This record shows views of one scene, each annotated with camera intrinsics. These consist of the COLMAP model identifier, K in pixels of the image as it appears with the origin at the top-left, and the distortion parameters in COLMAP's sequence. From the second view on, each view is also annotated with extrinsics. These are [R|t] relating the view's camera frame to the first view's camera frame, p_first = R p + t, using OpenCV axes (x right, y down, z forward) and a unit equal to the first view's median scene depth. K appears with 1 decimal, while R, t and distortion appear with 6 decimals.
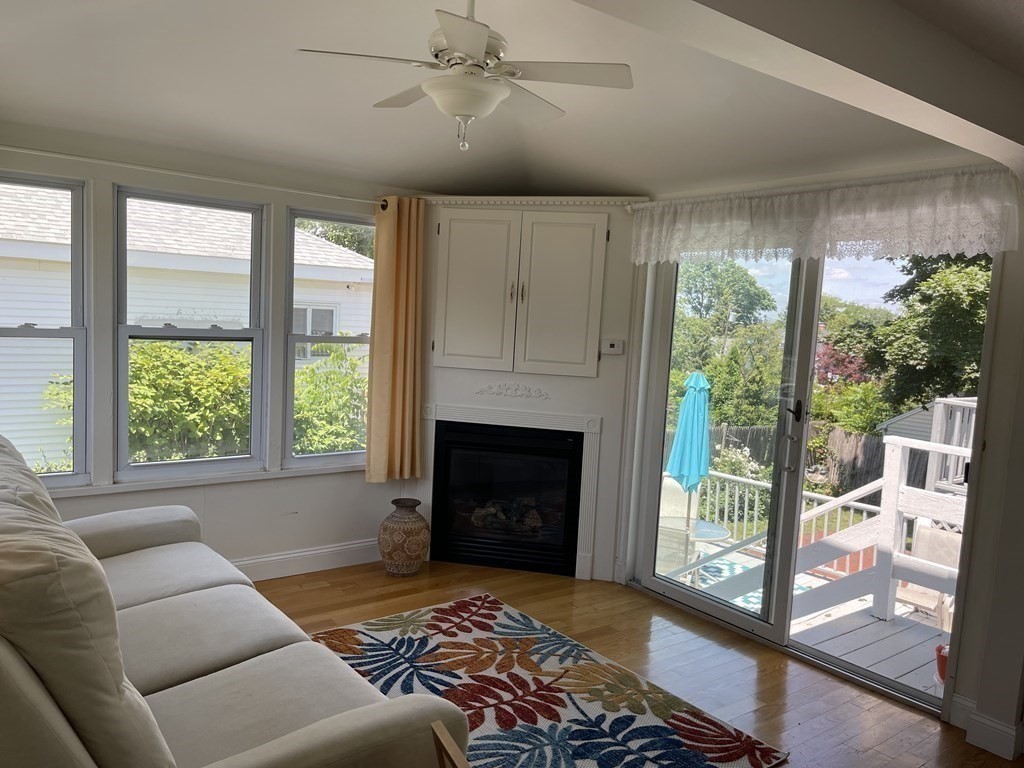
lens RADIAL K [[770.3, 0, 510.2], [0, 770.3, 378.8], [0, 0, 1]] dist [0.036618, -0.000607]
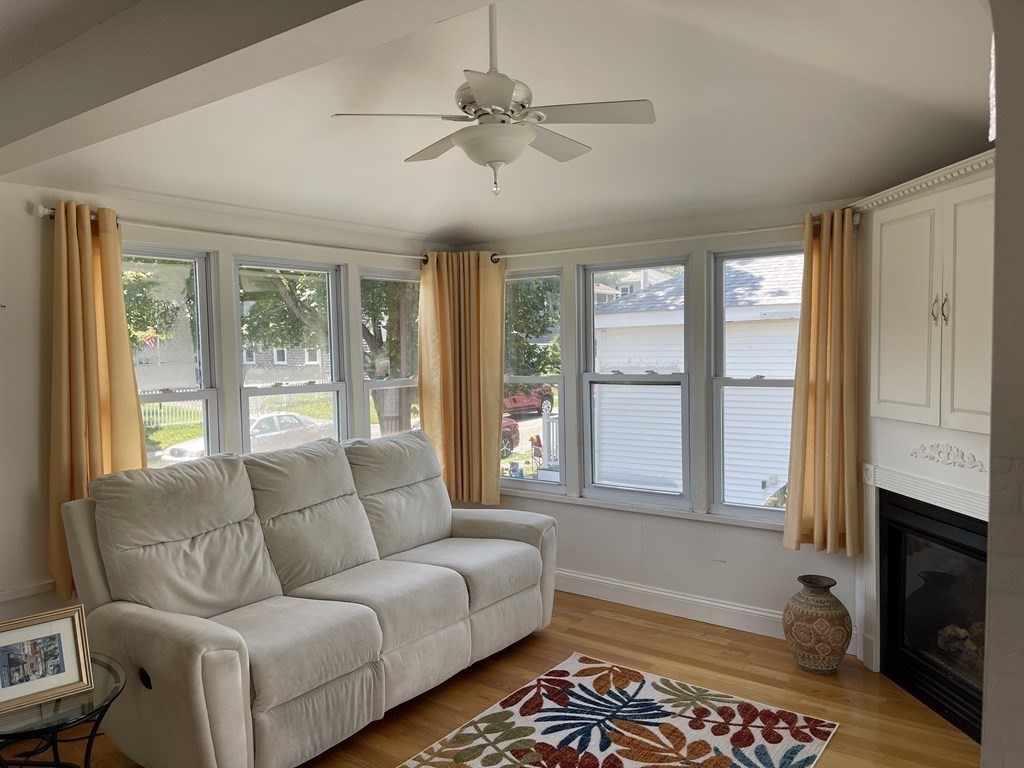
lens RADIAL K [[770.3, 0, 509.0], [0, 770.3, 392.7], [0, 0, 1]] dist [0.036618, -0.000607]
pose [[0.278698, -0.000704, -0.960379, 0.646184], [-0.052098, 0.998516, -0.015851, -0.010147], [0.958965, 0.054452, 0.278248, 0.512209]]
